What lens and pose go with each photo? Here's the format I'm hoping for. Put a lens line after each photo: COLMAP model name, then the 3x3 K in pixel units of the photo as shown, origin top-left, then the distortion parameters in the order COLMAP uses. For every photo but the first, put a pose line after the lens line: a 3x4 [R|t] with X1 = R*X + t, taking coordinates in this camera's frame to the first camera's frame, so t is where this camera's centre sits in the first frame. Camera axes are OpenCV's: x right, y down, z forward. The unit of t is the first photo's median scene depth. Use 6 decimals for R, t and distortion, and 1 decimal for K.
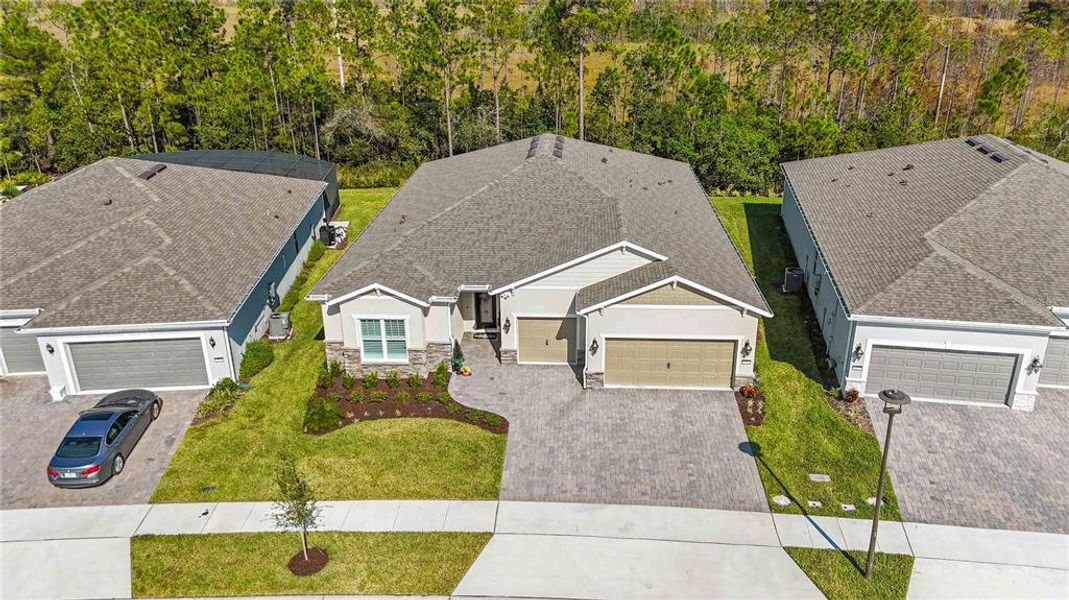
lens RADIAL K [[750.5, 0, 534.5], [0, 750.5, 300.0], [0, 0, 1]] dist [0.084846, 0.000036]
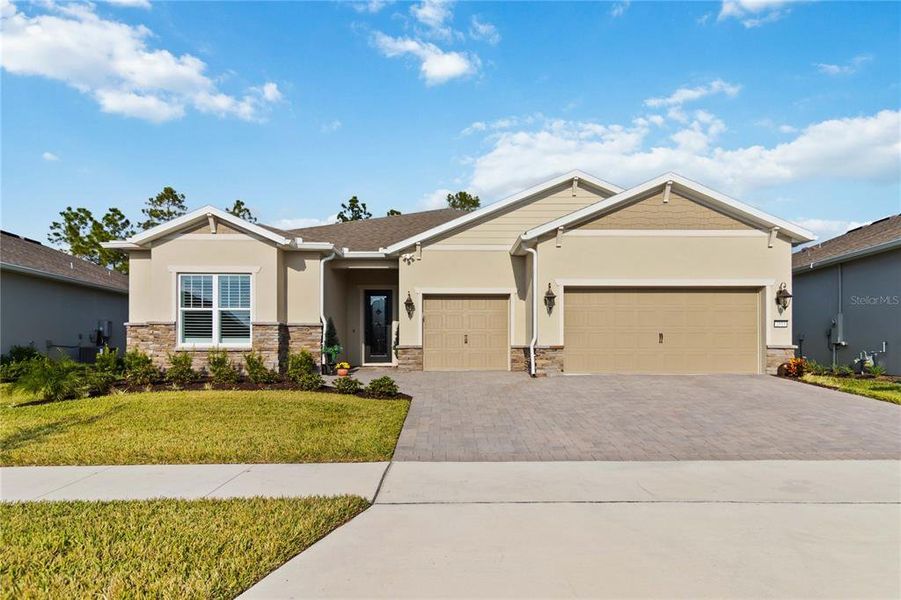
lens RADIAL K [[506.9, 0, 450.1], [0, 506.9, 356.1], [0, 0, 1]] dist [0.003726, 0.000928]
pose [[0.998338, -0.004523, 0.057450, -0.028002], [0.024494, 0.935688, -0.351977, 0.268615], [-0.052163, 0.352799, 0.934244, 0.658100]]
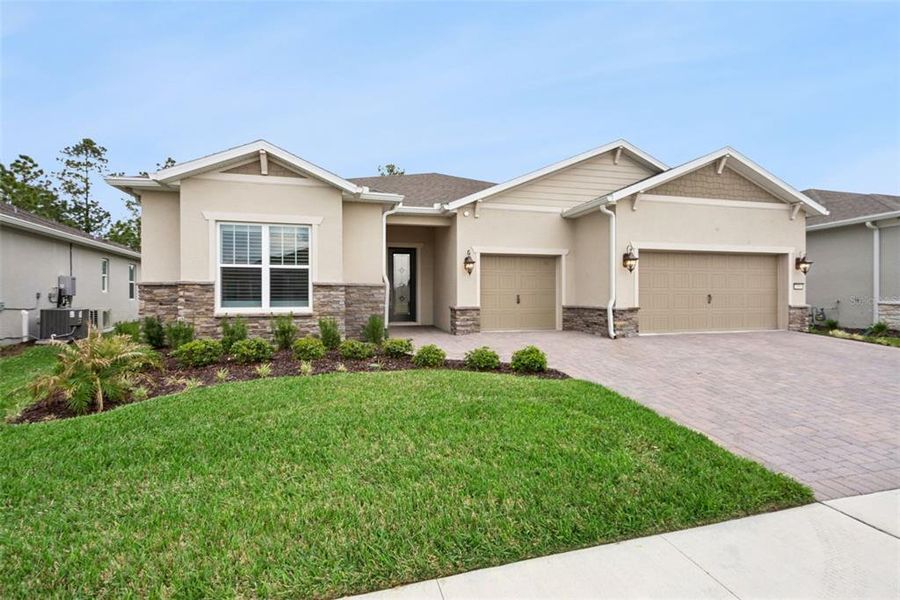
lens RADIAL K [[413.9, 0, 450.0], [0, 413.9, 300.0], [0, 0, 1]] dist [-0.001896, -0.000495]
pose [[0.955342, -0.008836, 0.295371, -0.177202], [0.115115, 0.931719, -0.344453, 0.207171], [-0.272159, 0.363072, 0.891127, 0.780705]]
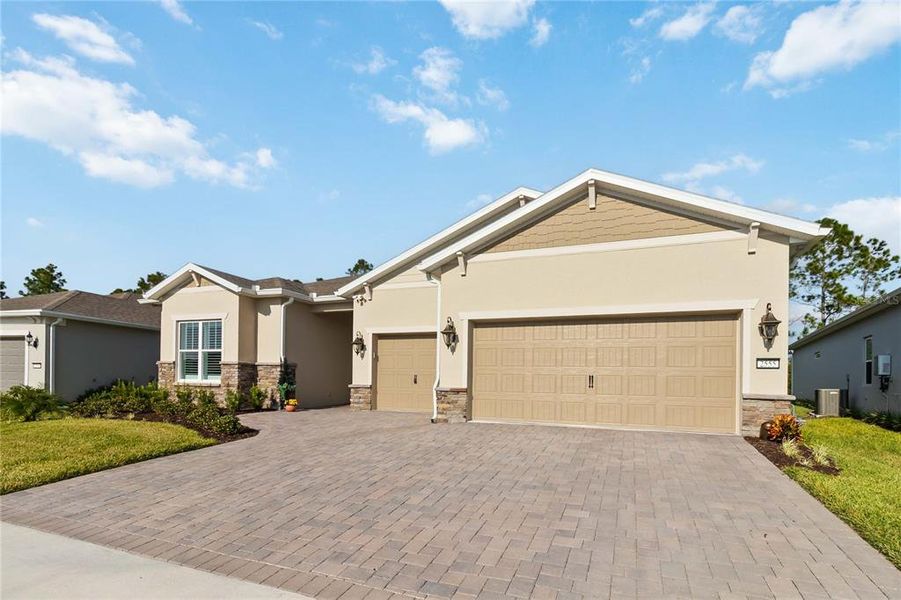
lens RADIAL K [[437.3, 0, 450.8], [0, 437.3, 392.6], [0, 0, 1]] dist [0.001370, 0.000242]
pose [[0.945142, 0.022286, -0.325900, 0.199166], [-0.136198, 0.933700, -0.331140, 0.220664], [0.296913, 0.357361, 0.885514, 0.768243]]
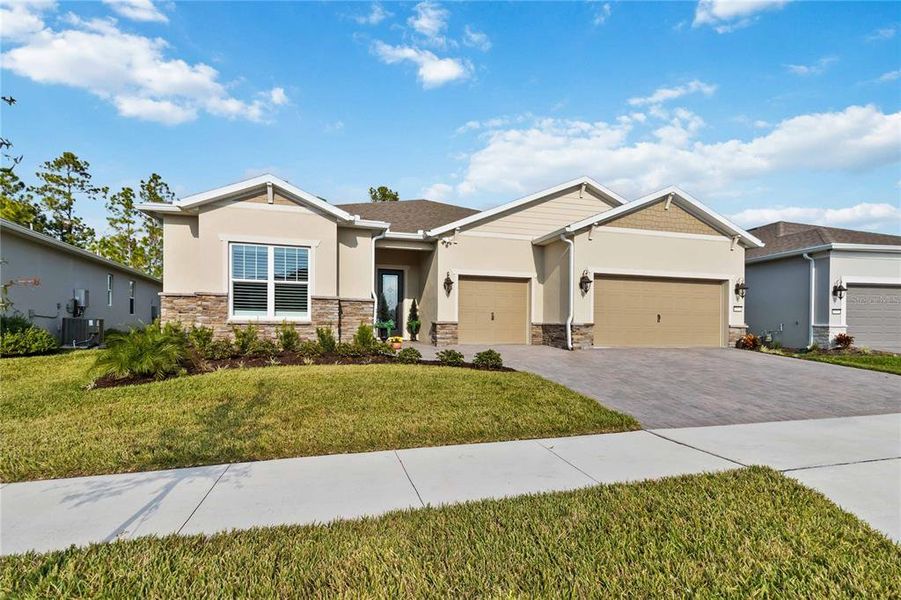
lens RADIAL K [[432.9, 0, 455.7], [0, 432.9, 328.5], [0, 0, 1]] dist [0.001519, 0.000874]
pose [[0.947795, 0.004863, 0.318843, -0.184895], [0.109721, 0.933857, -0.340401, 0.247788], [-0.299409, 0.357614, 0.884571, 0.713644]]
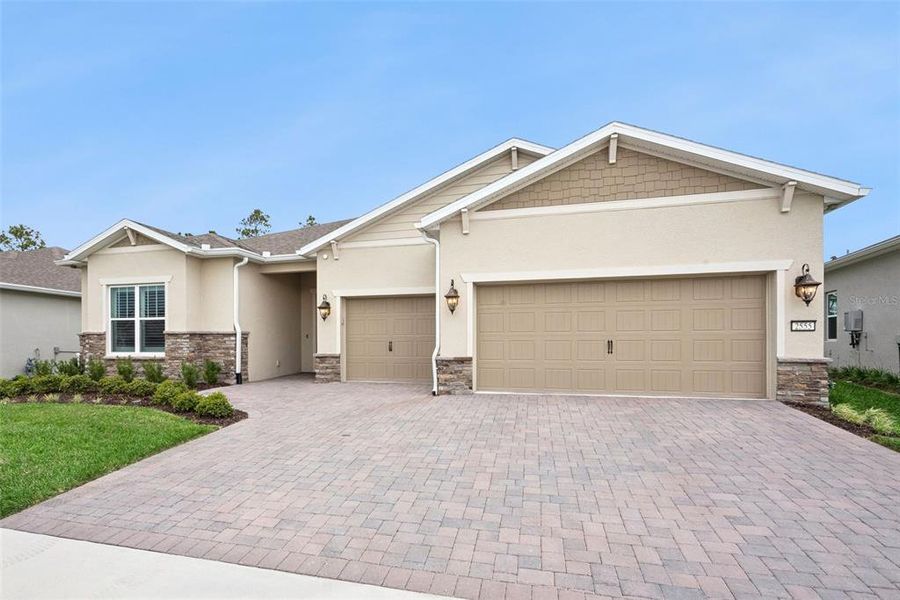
lens RADIAL K [[478.1, 0, 384.5], [0, 478.1, 352.0], [0, 0, 1]] dist [-0.000515, 0.000615]
pose [[0.969427, -0.001875, -0.245371, 0.122610], [-0.085234, 0.935132, -0.343894, 0.222659], [0.230100, 0.354294, 0.906383, 0.746760]]
